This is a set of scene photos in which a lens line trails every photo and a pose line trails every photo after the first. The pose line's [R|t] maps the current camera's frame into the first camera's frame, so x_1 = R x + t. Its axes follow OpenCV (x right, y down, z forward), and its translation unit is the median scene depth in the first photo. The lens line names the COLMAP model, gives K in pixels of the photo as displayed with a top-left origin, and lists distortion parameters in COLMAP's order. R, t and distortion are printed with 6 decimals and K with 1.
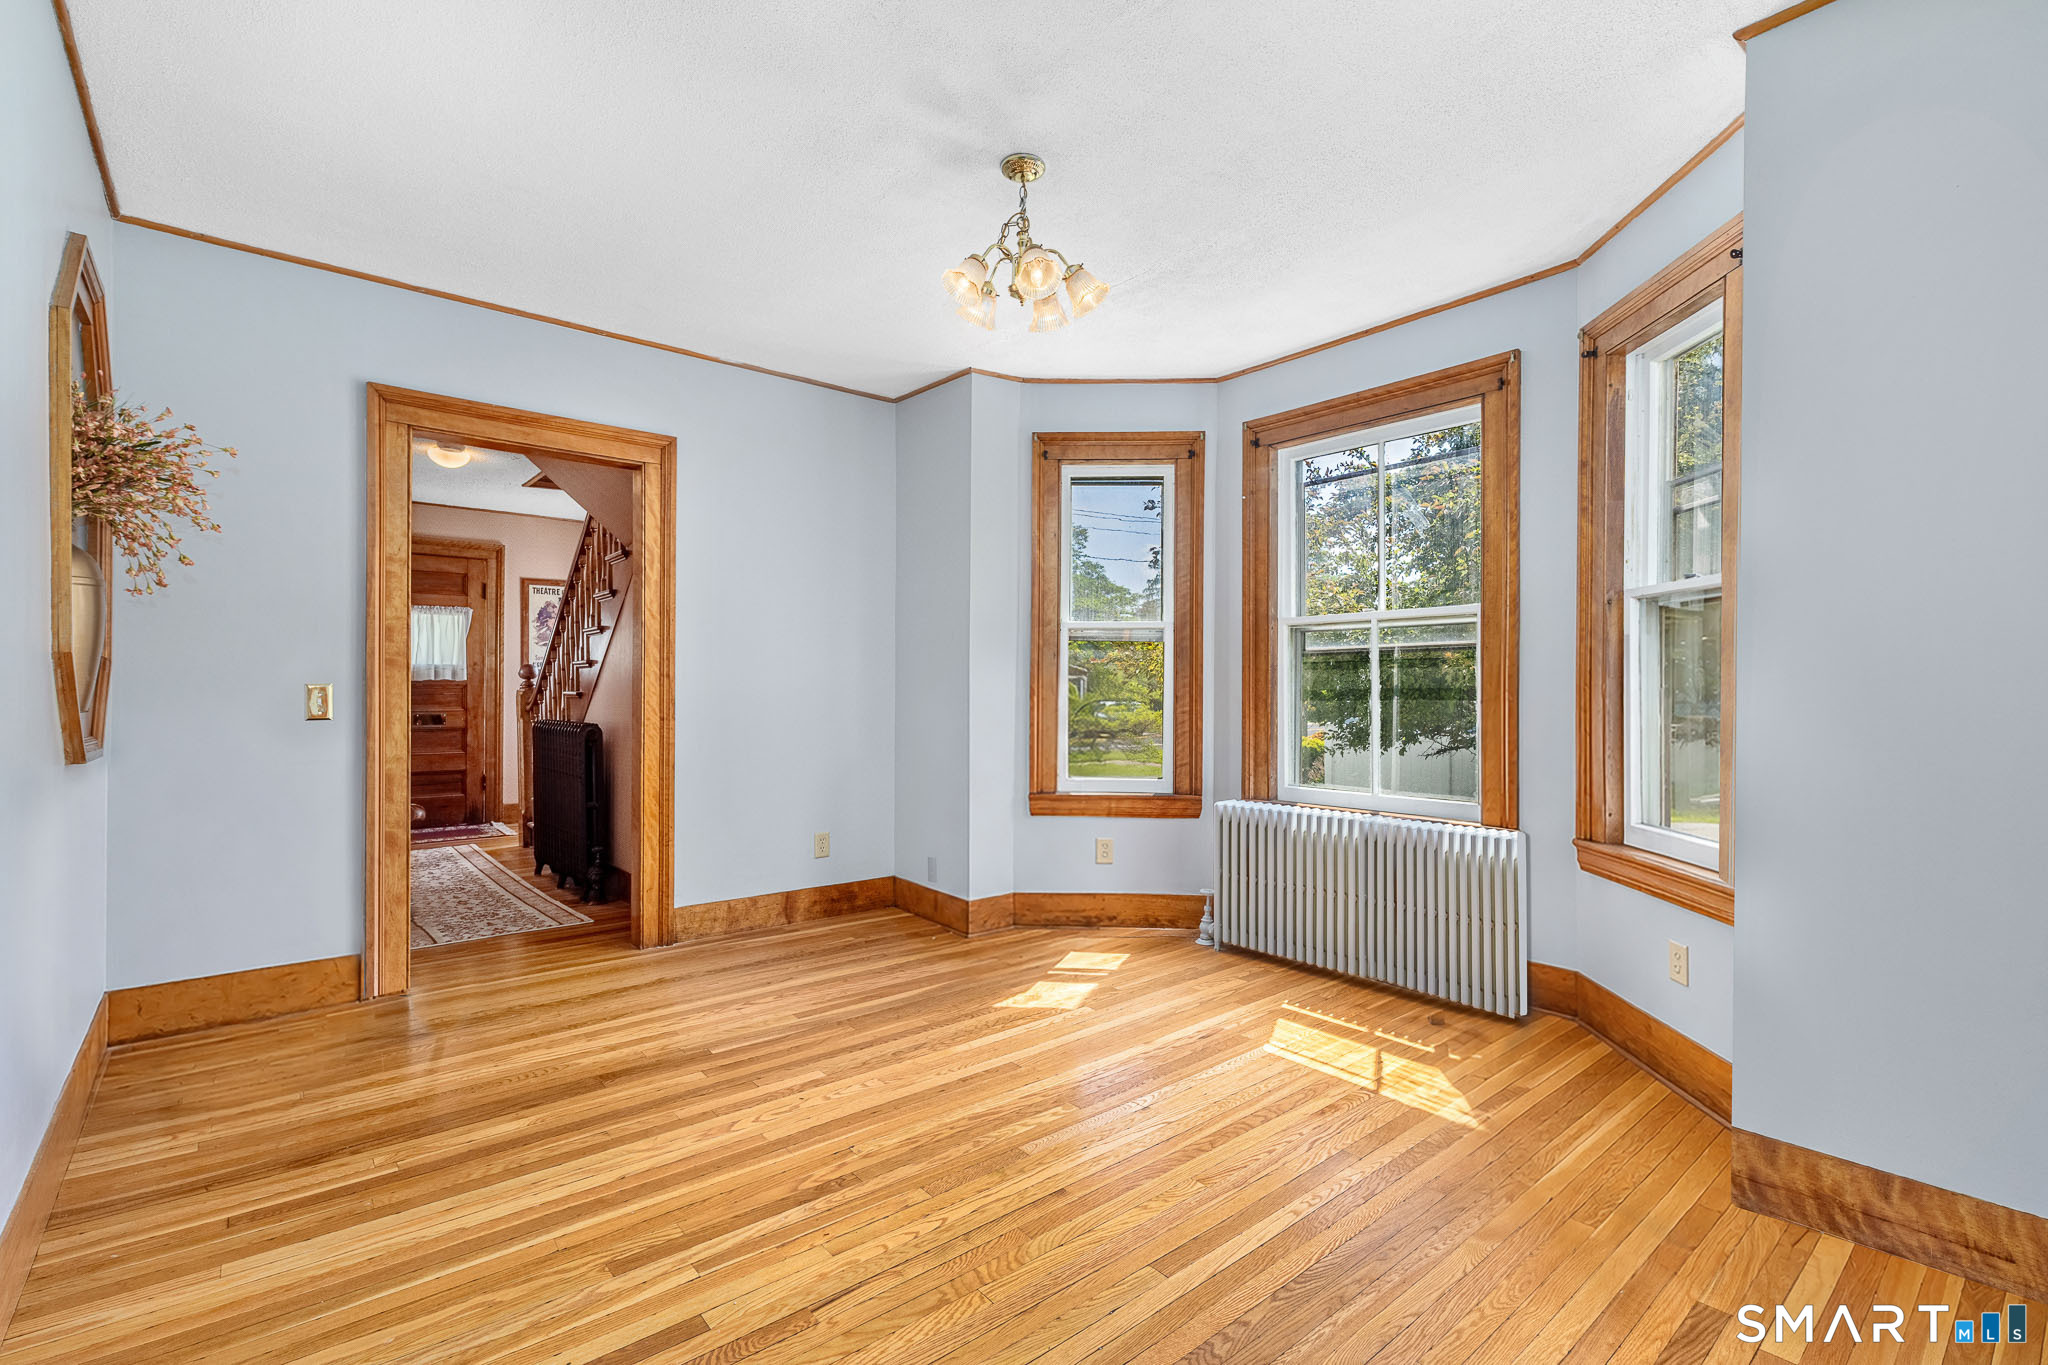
lens RADIAL K [[910.5, 0, 1026.5], [0, 910.5, 690.3], [0, 0, 1]] dist [-0.002359, -0.000761]
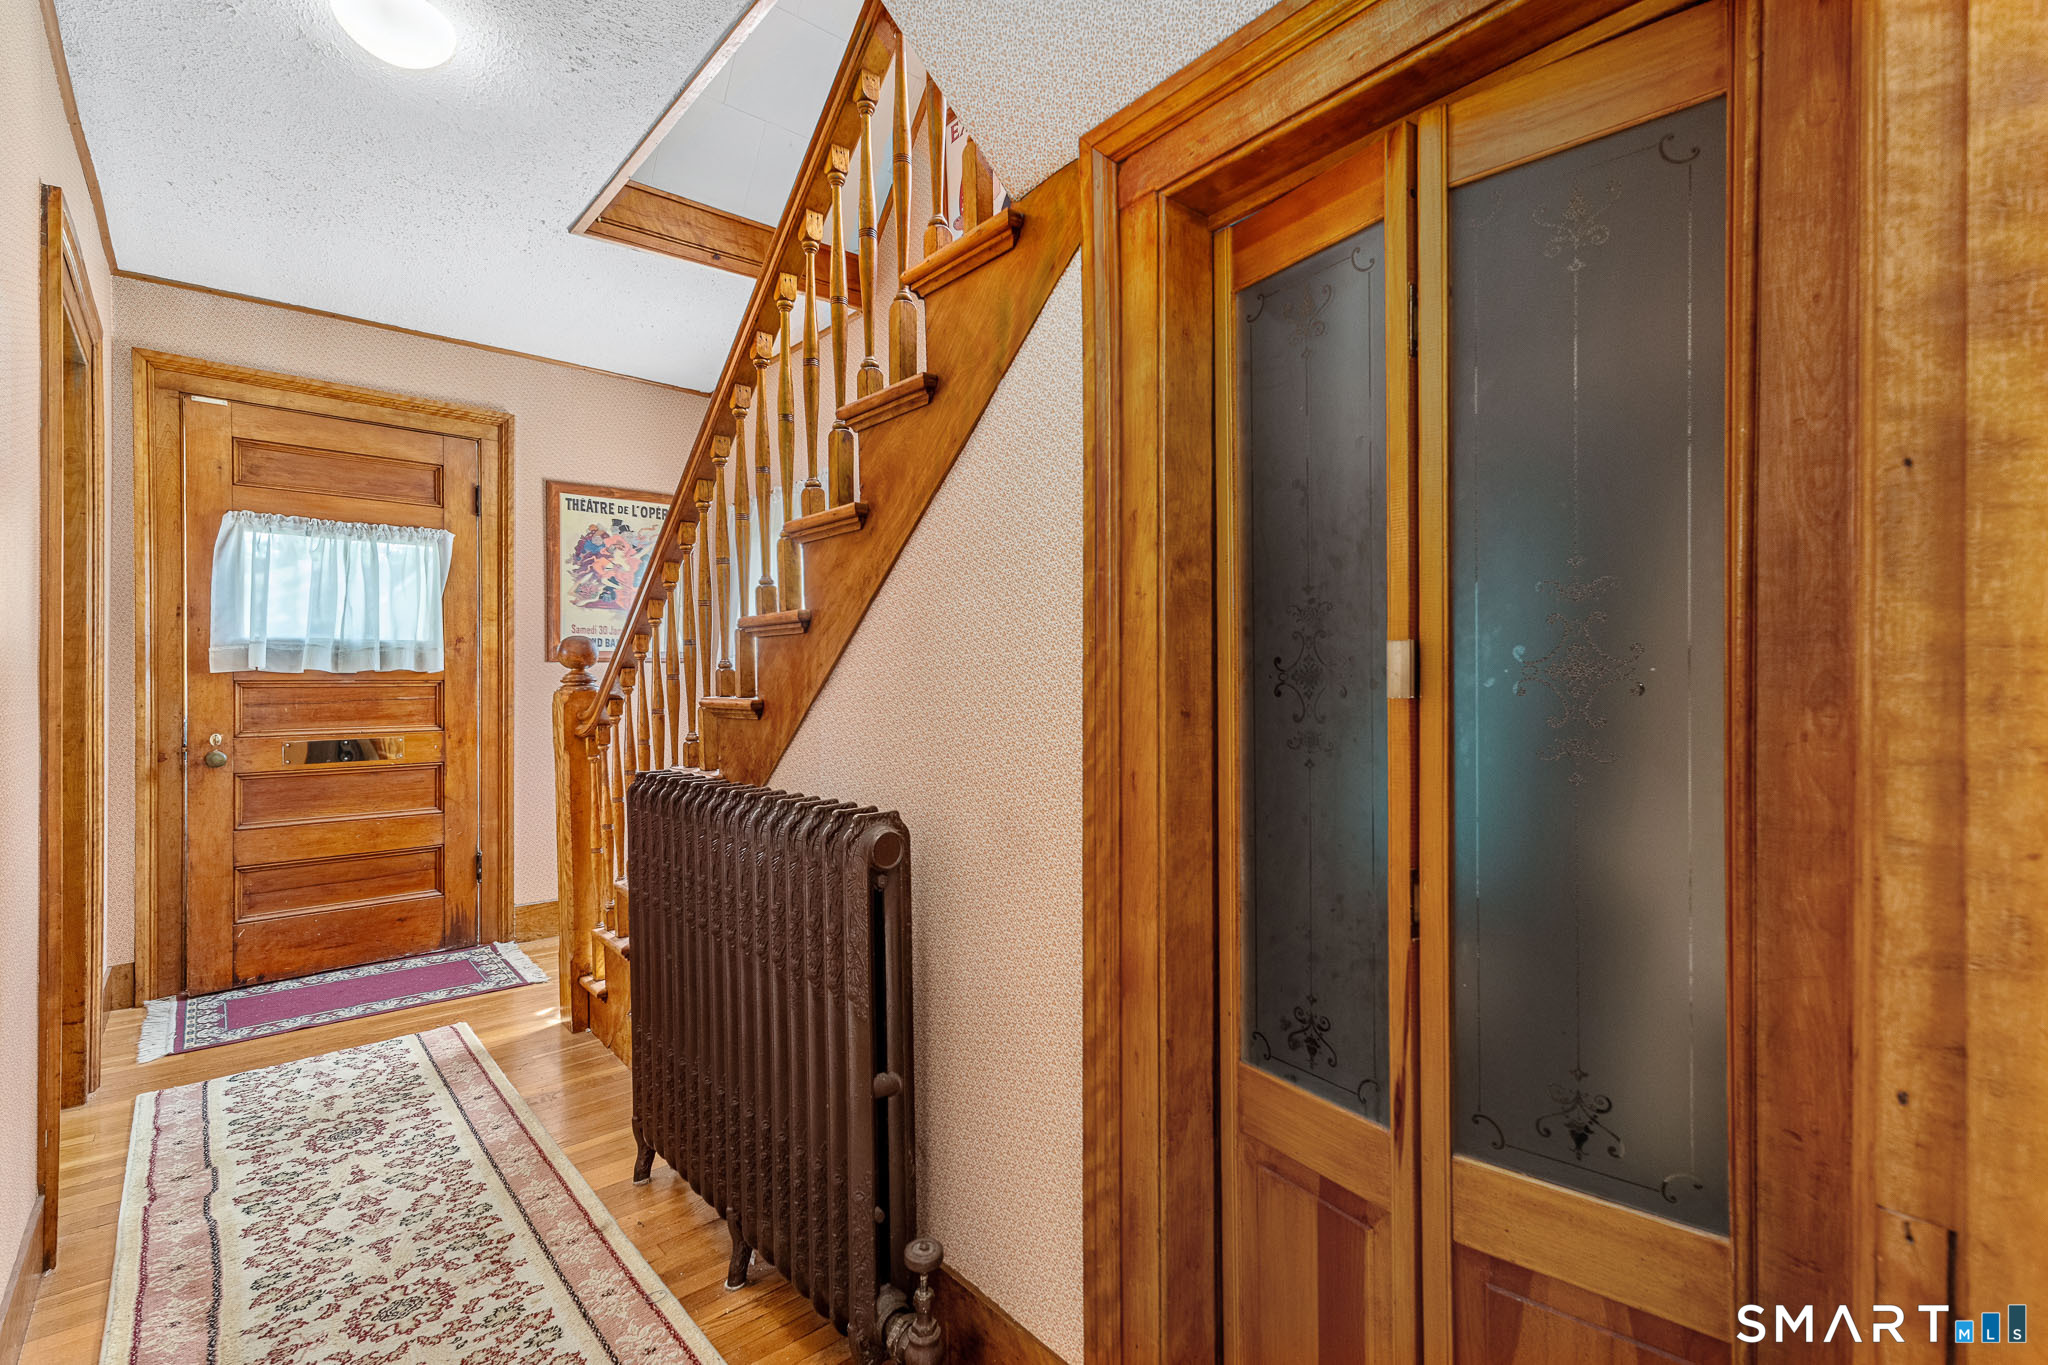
lens RADIAL K [[910.5, 0, 1026.5], [0, 910.5, 690.3], [0, 0, 1]] dist [-0.002359, -0.000761]
pose [[0.999696, -0.001423, 0.024604, -0.296240], [0.001172, 0.999947, 0.010227, -0.004977], [-0.024617, -0.010195, 0.999645, 0.473813]]
